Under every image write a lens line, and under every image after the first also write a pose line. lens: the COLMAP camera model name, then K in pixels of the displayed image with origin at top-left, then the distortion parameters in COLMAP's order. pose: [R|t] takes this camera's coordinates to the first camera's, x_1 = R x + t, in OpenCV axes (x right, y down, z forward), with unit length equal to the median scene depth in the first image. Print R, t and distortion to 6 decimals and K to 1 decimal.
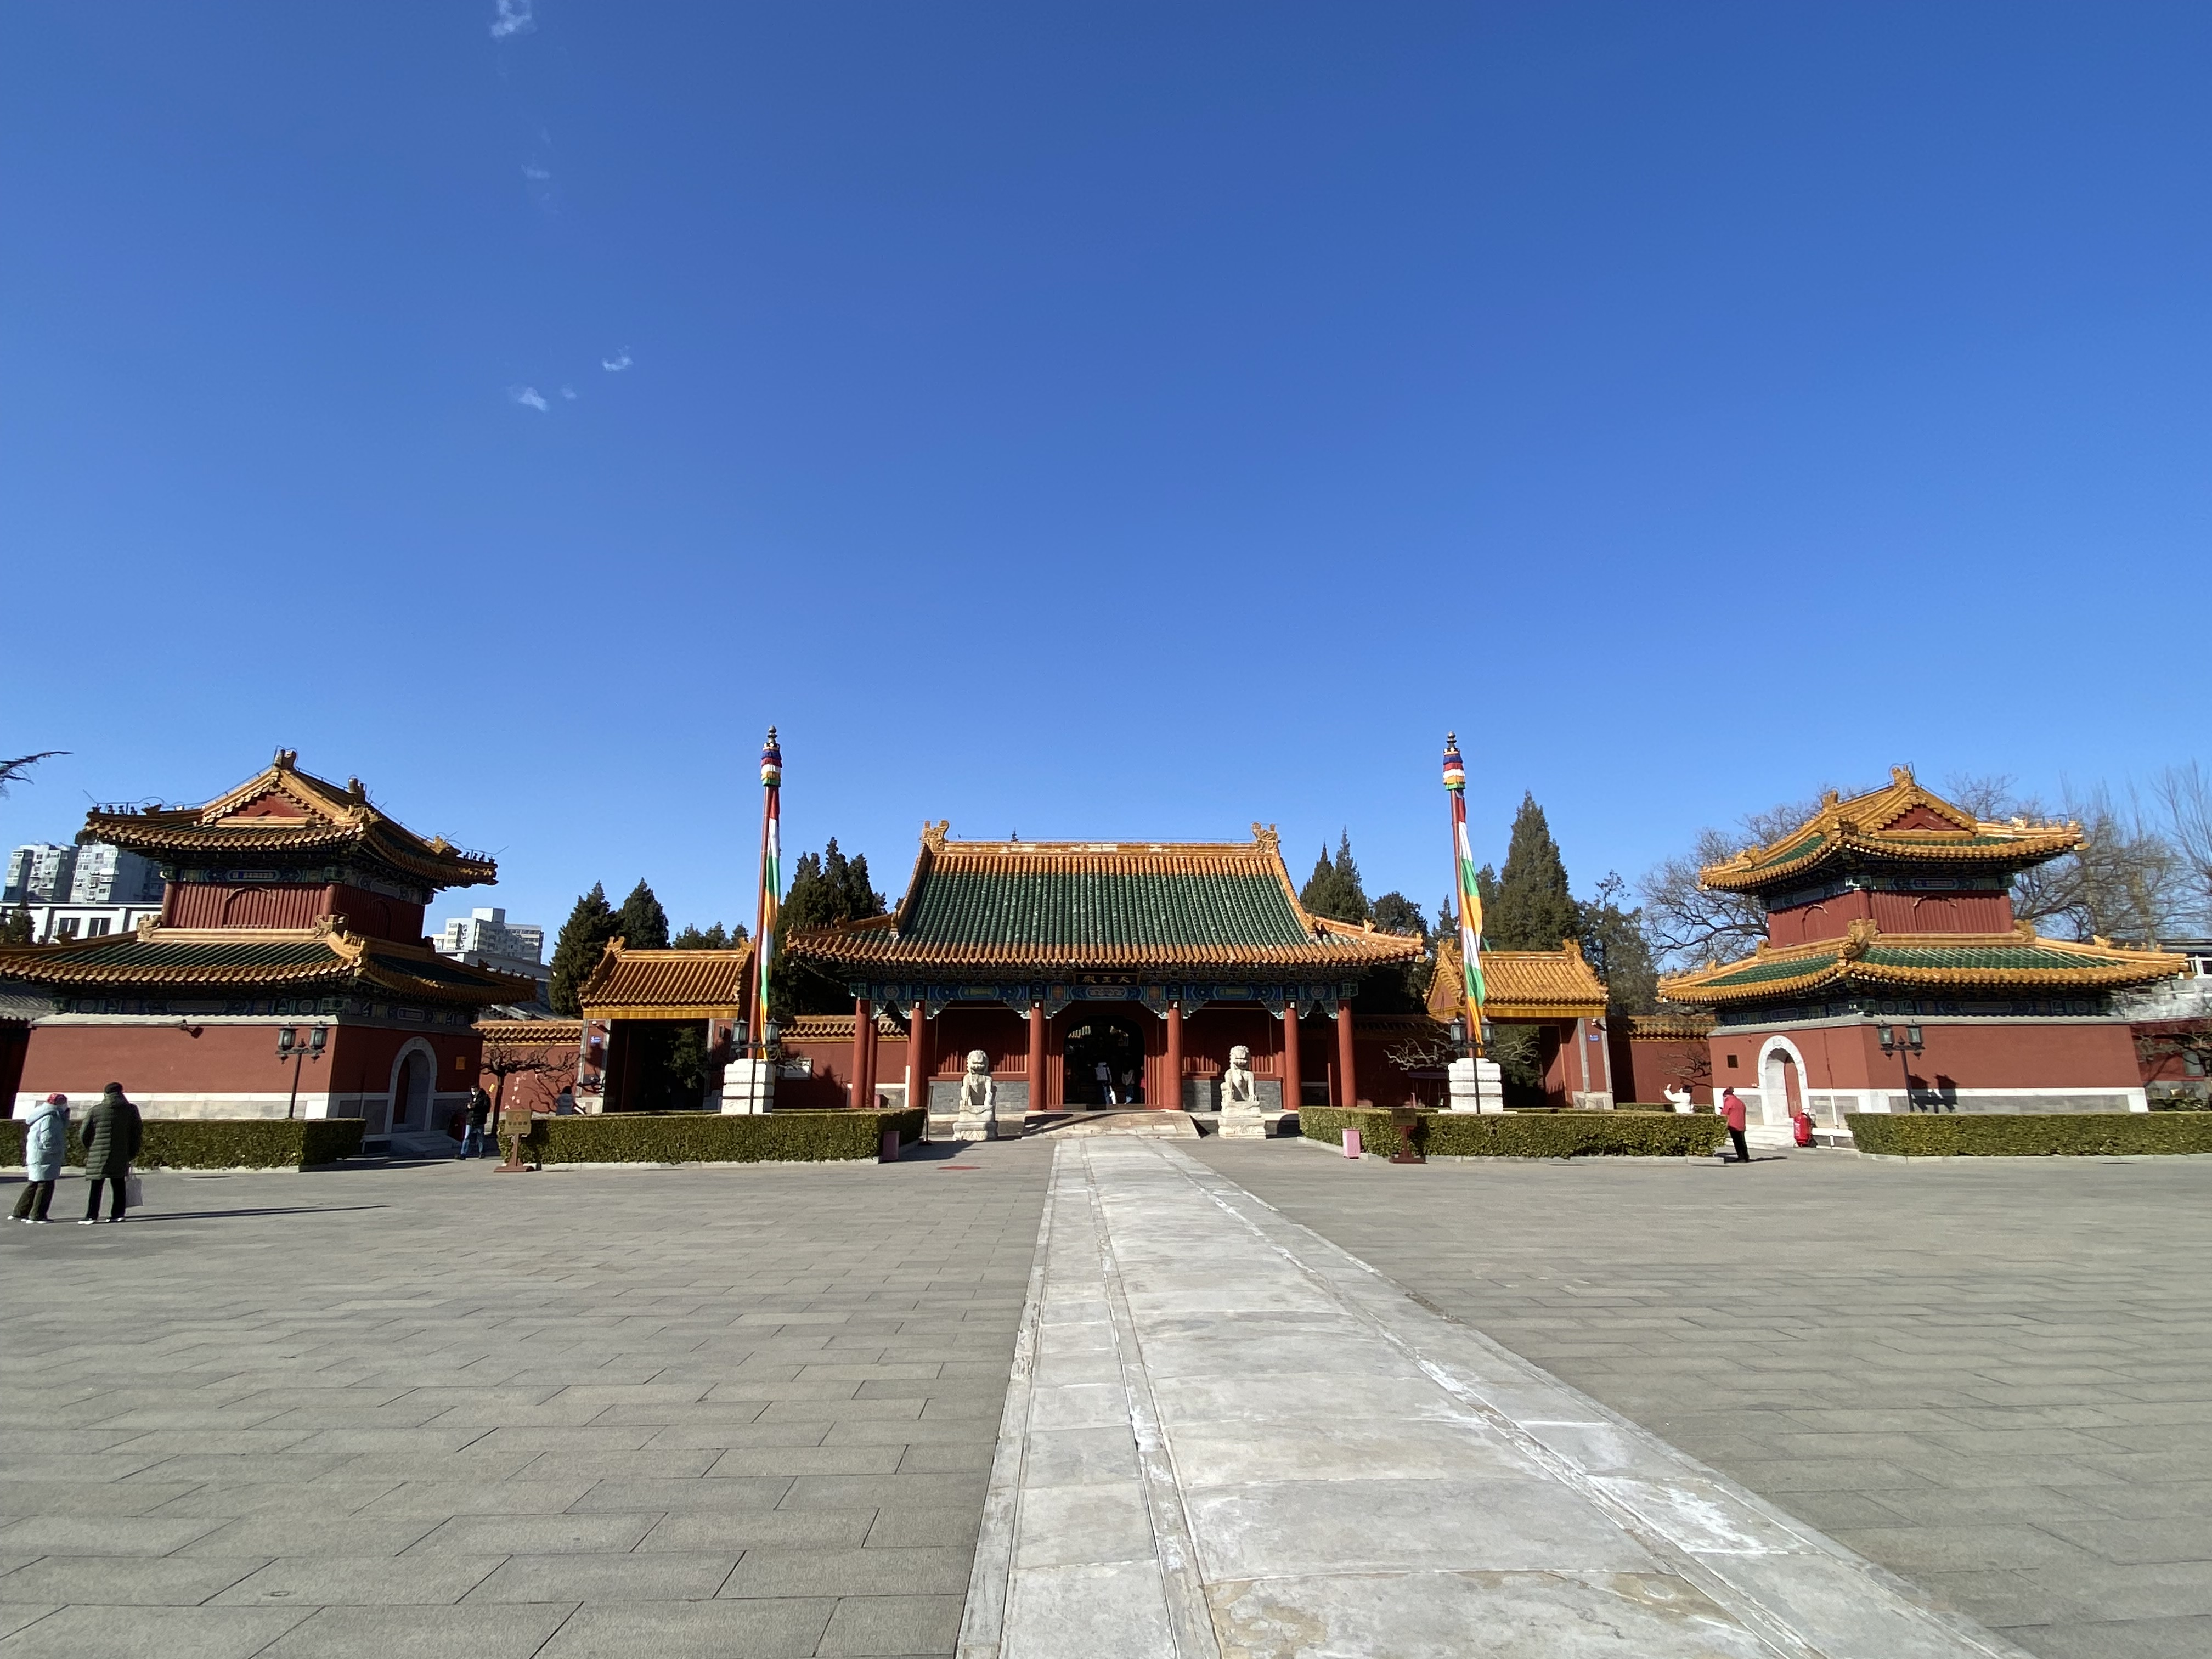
lens RADIAL K [[1141.4, 0, 1110.5], [0, 1141.4, 827.6], [0, 0, 1]] dist [0.036108, 0.000195]
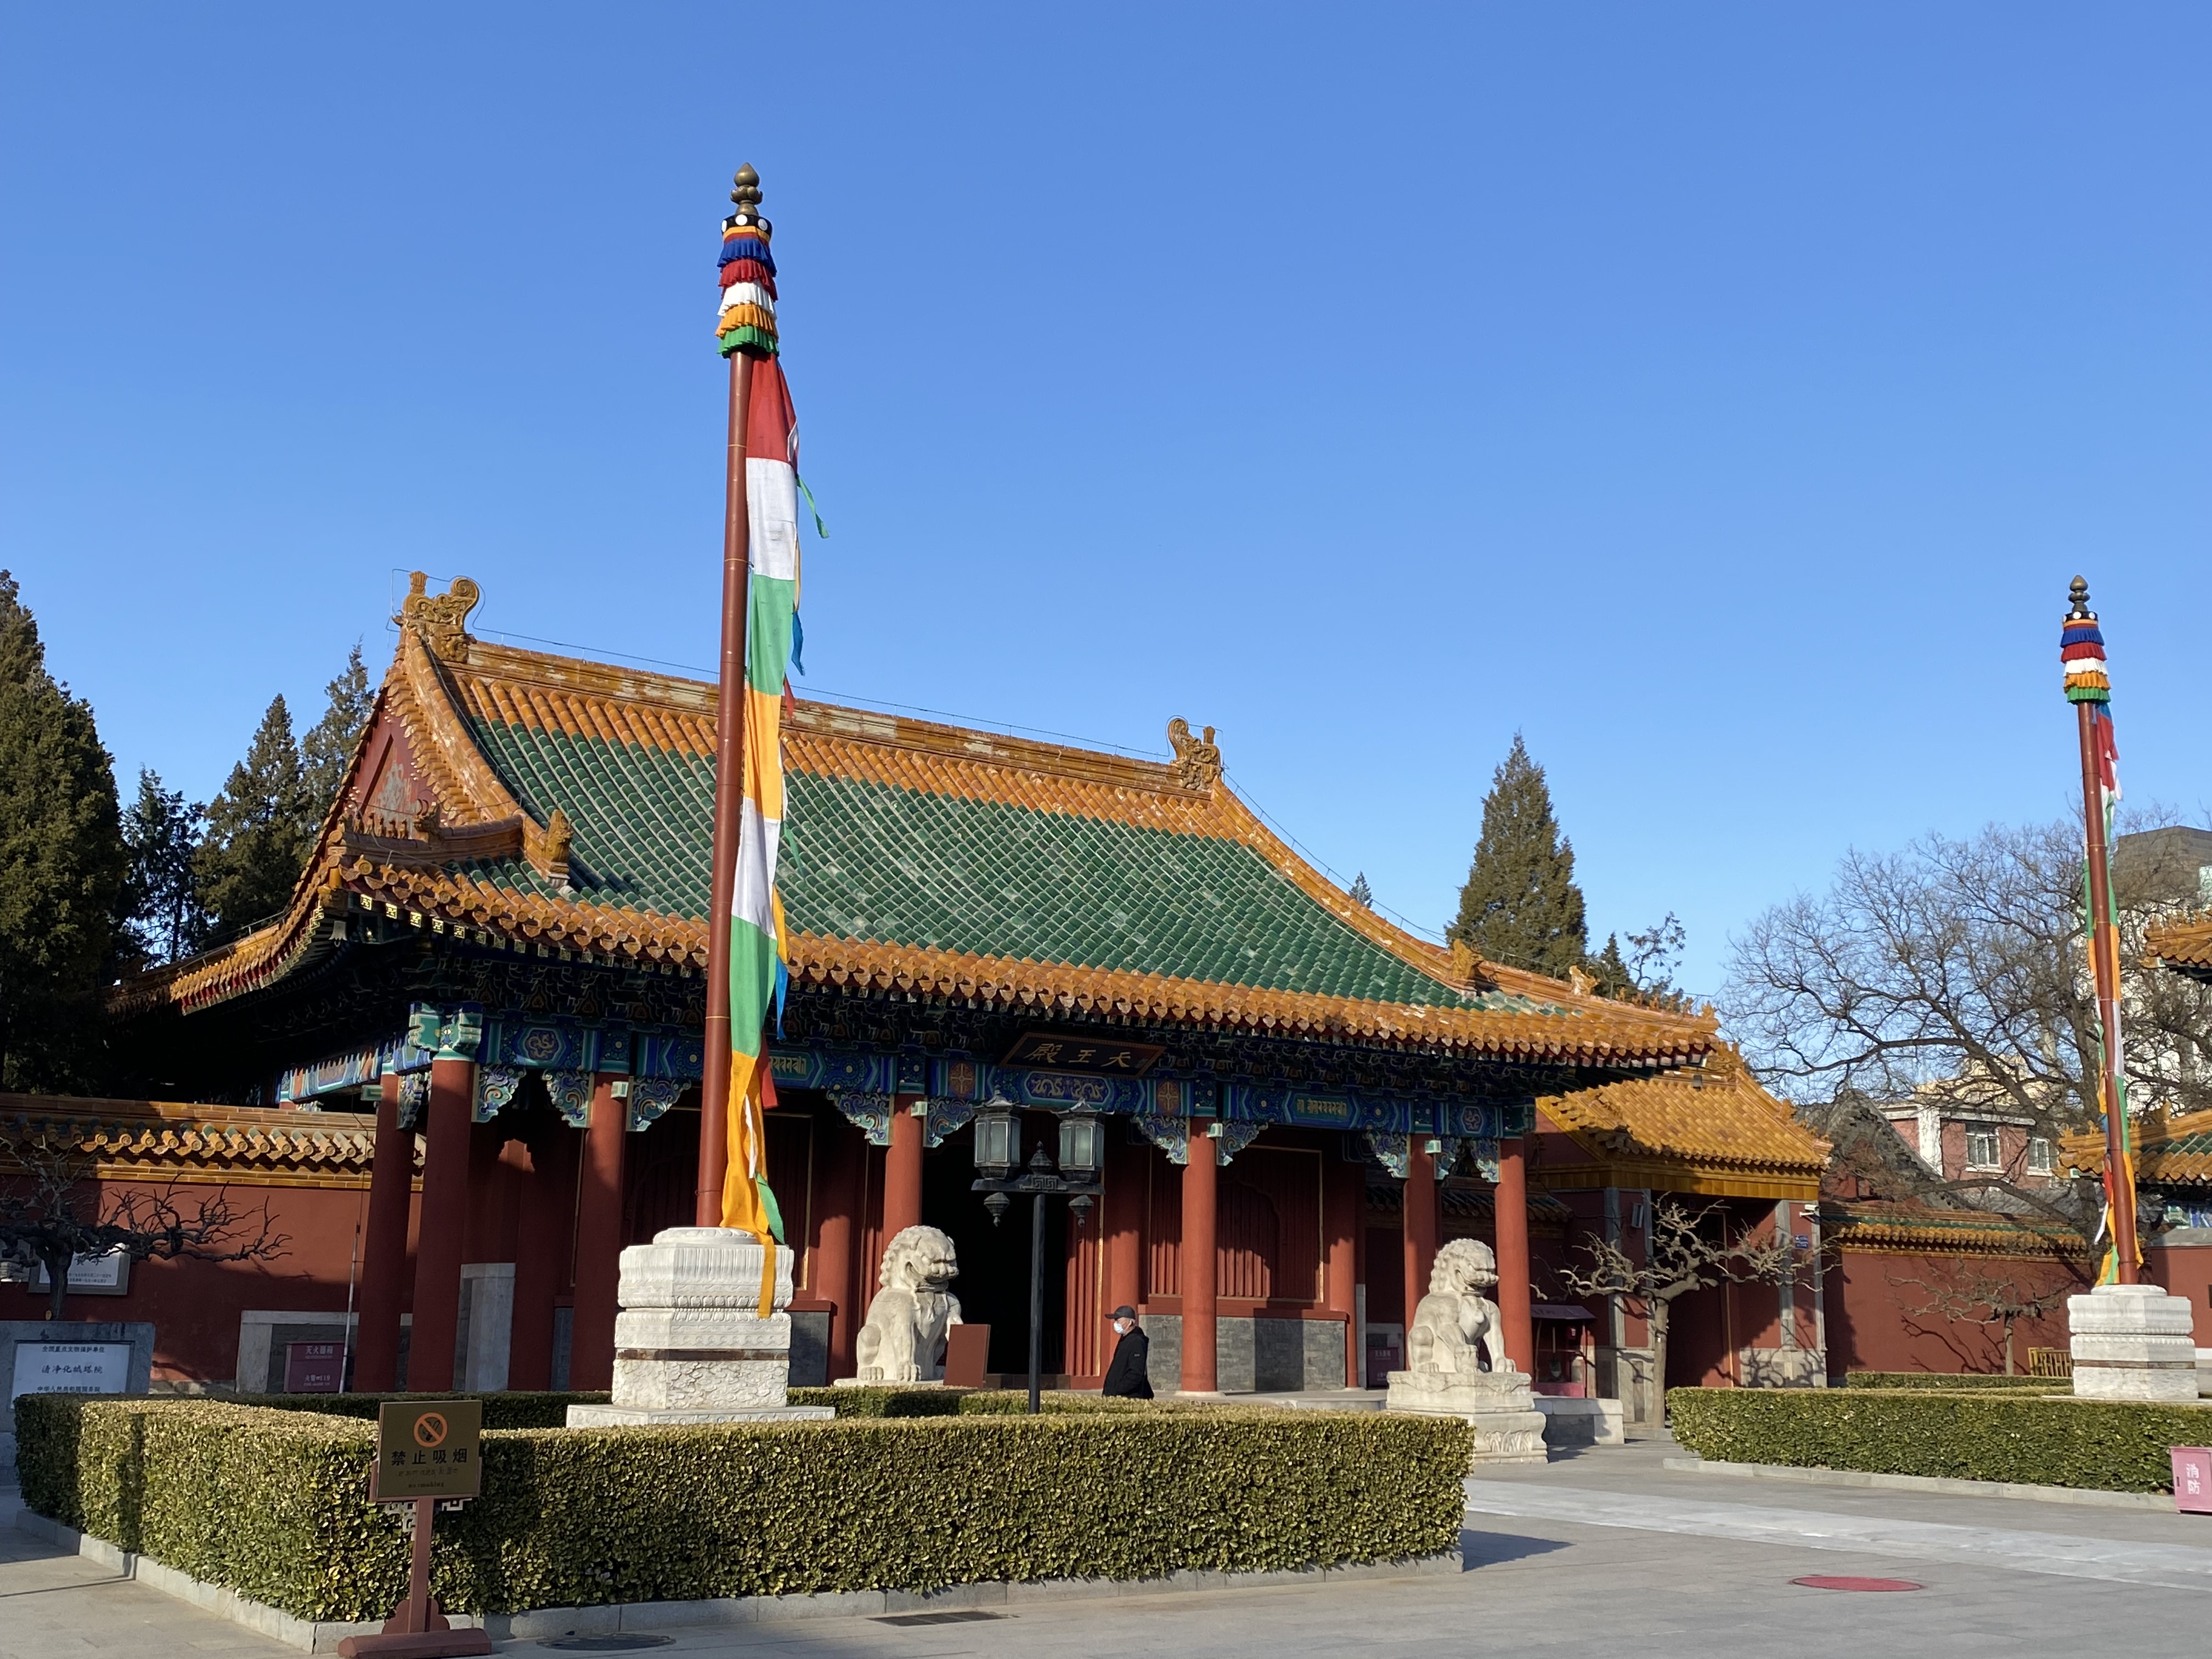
lens RADIAL K [[2350.8, 0, 1091.4], [0, 2350.8, 830.6], [0, 0, 1]] dist [0.026863, 0.000000]
pose [[0.846730, 0.122421, 0.517747, -0.420036], [-0.130846, 0.991193, -0.020381, 0.072670], [-0.515682, -0.050488, 0.855291, 0.316969]]
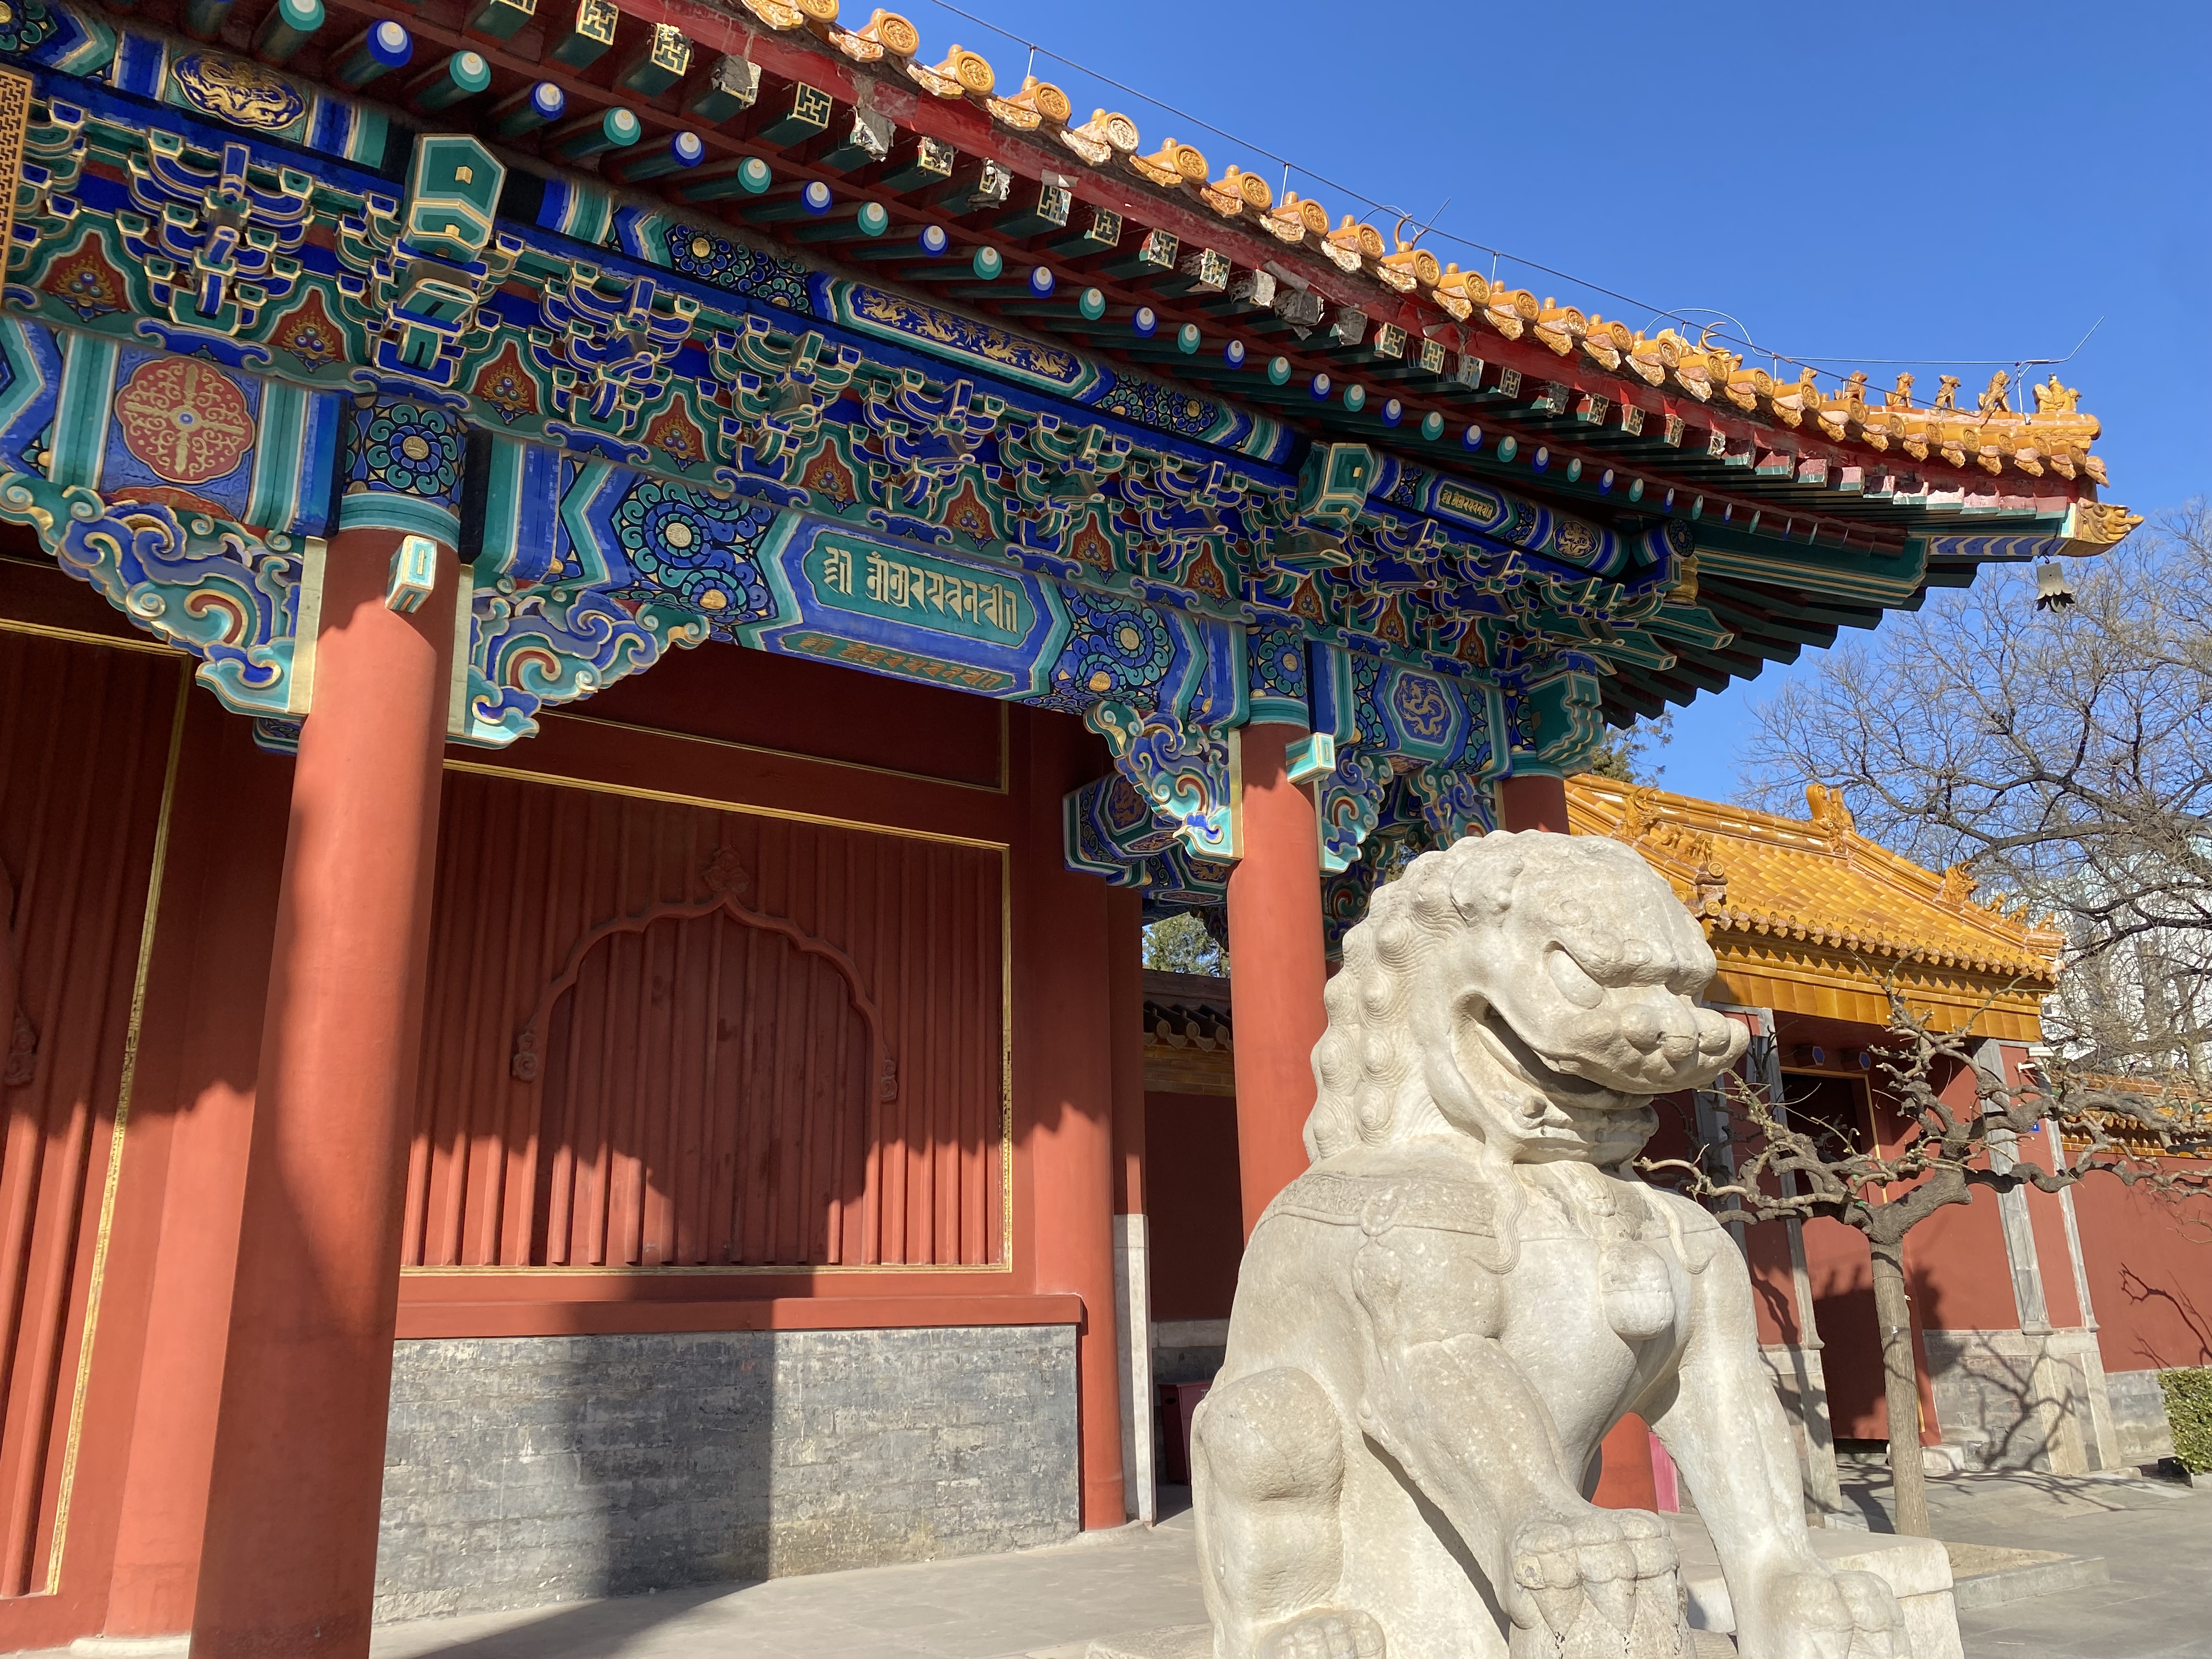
lens RADIAL K [[1698.1, 0, 1124.9], [0, 1698.1, 806.2], [0, 0, 1]] dist [0.016974, -0.000186]
pose [[0.836563, 0.132053, 0.531719, 0.032307], [-0.091176, 0.990540, -0.102553, 0.183652], [-0.540231, 0.037312, 0.840689, 0.839241]]
